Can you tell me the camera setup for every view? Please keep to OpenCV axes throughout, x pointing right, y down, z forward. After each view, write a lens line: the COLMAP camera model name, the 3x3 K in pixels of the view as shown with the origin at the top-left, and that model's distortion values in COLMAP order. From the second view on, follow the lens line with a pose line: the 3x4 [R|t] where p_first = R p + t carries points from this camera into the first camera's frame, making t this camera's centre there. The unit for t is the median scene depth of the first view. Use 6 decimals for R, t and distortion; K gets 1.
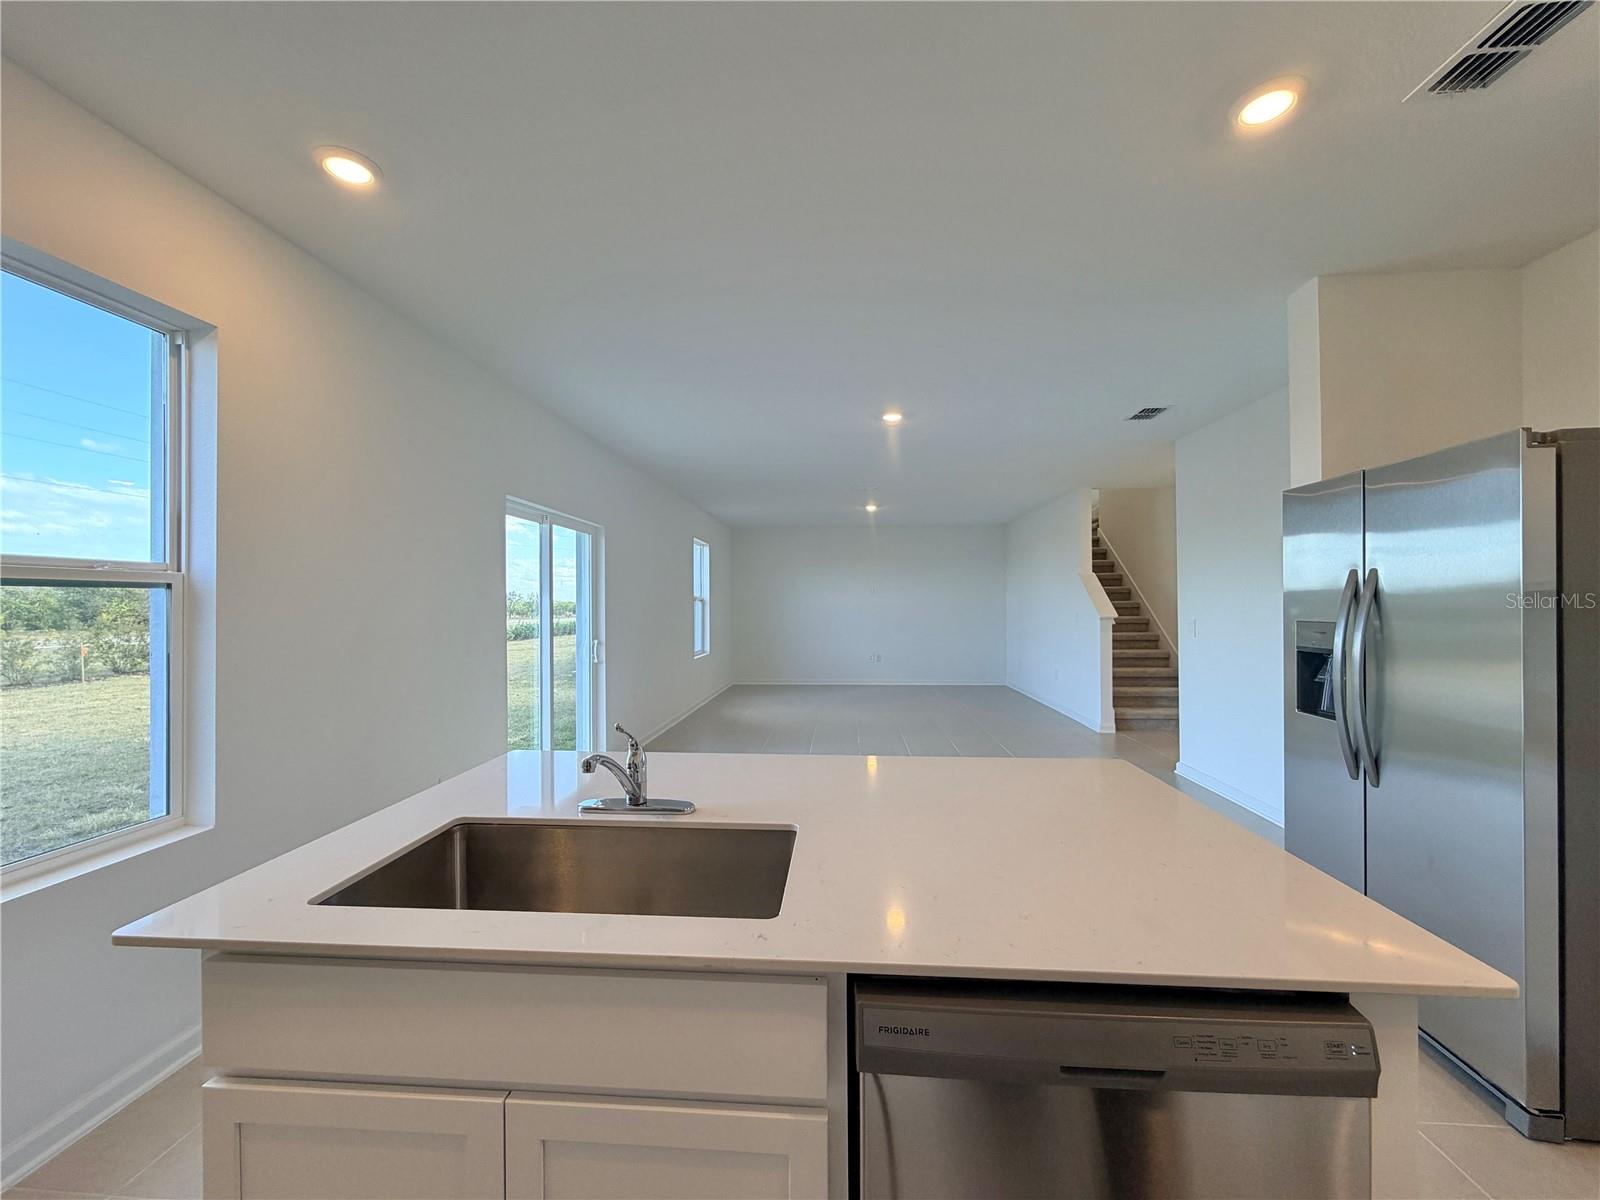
lens RADIAL K [[641.3, 0, 799.4], [0, 641.3, 603.0], [0, 0, 1]] dist [-0.001556, 0.000088]
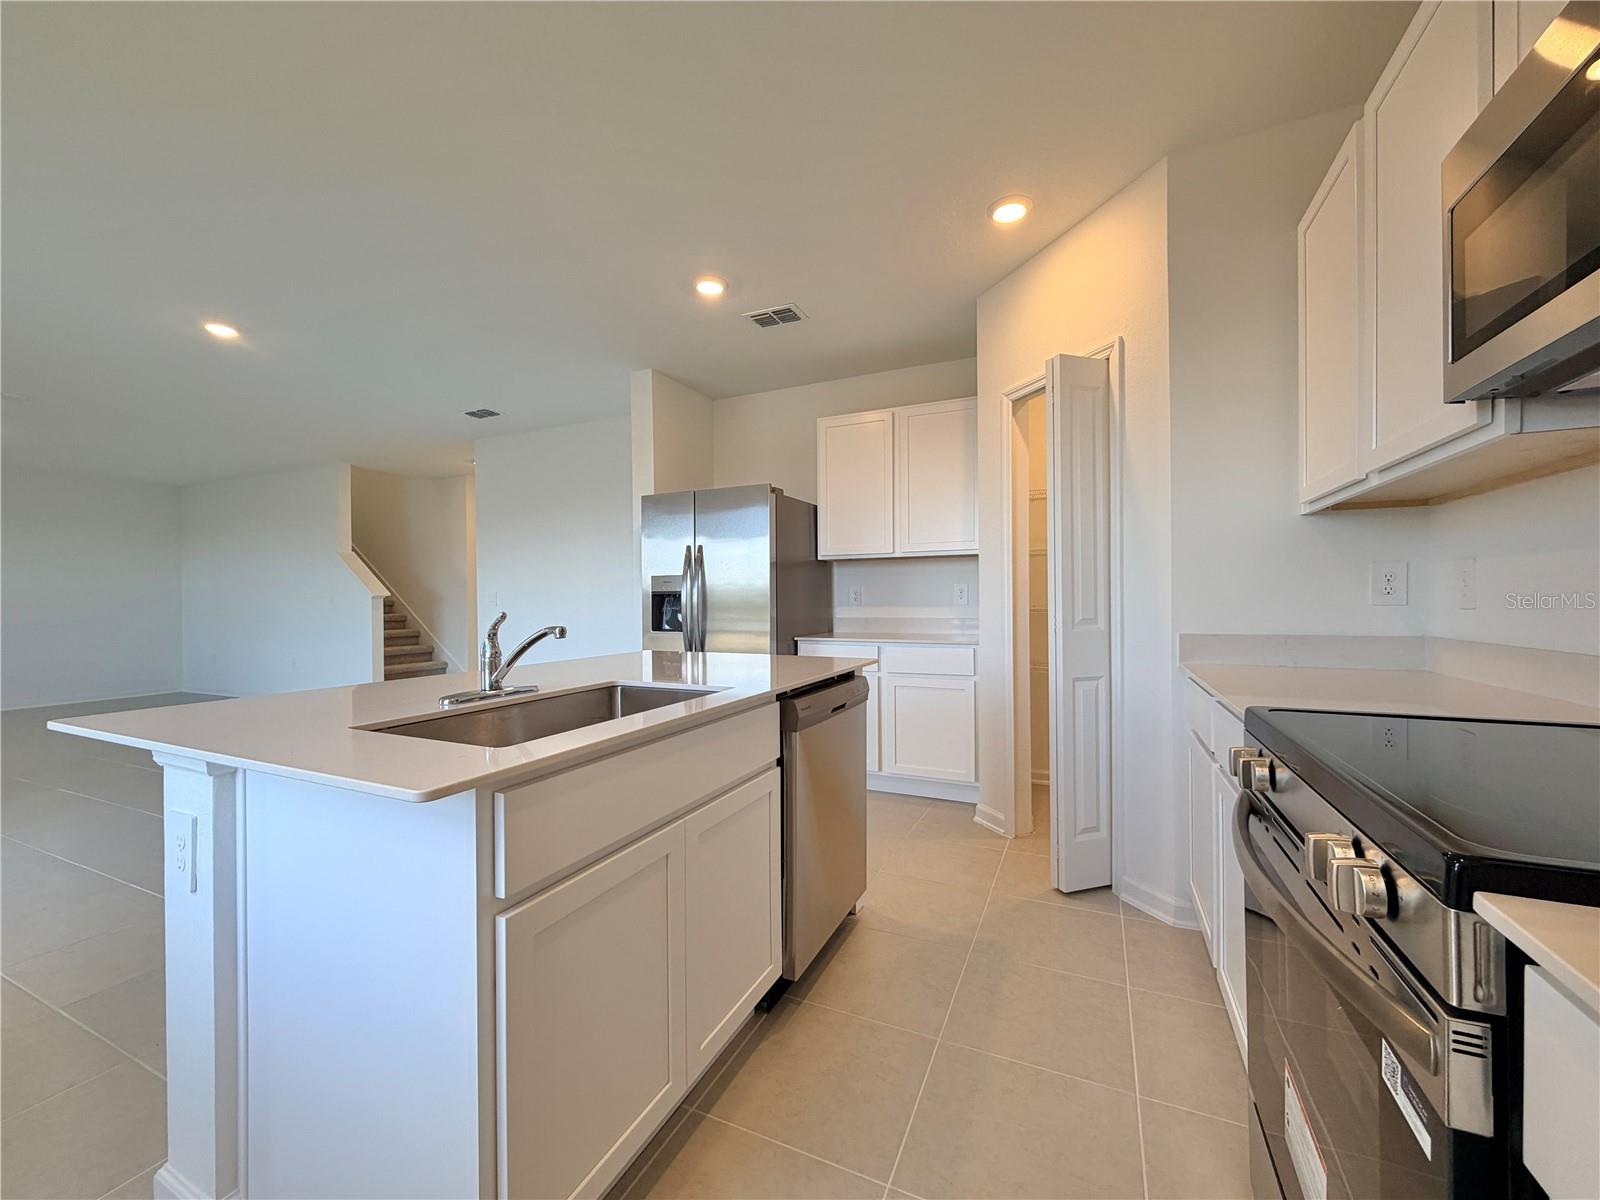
lens RADIAL K [[641.3, 0, 799.4], [0, 641.3, 603.0], [0, 0, 1]] dist [-0.001556, 0.000088]
pose [[0.364094, -0.018422, 0.931180, -0.611019], [0.013823, 0.999801, 0.014374, 0.075799], [-0.931260, 0.007638, 0.364276, 0.045263]]
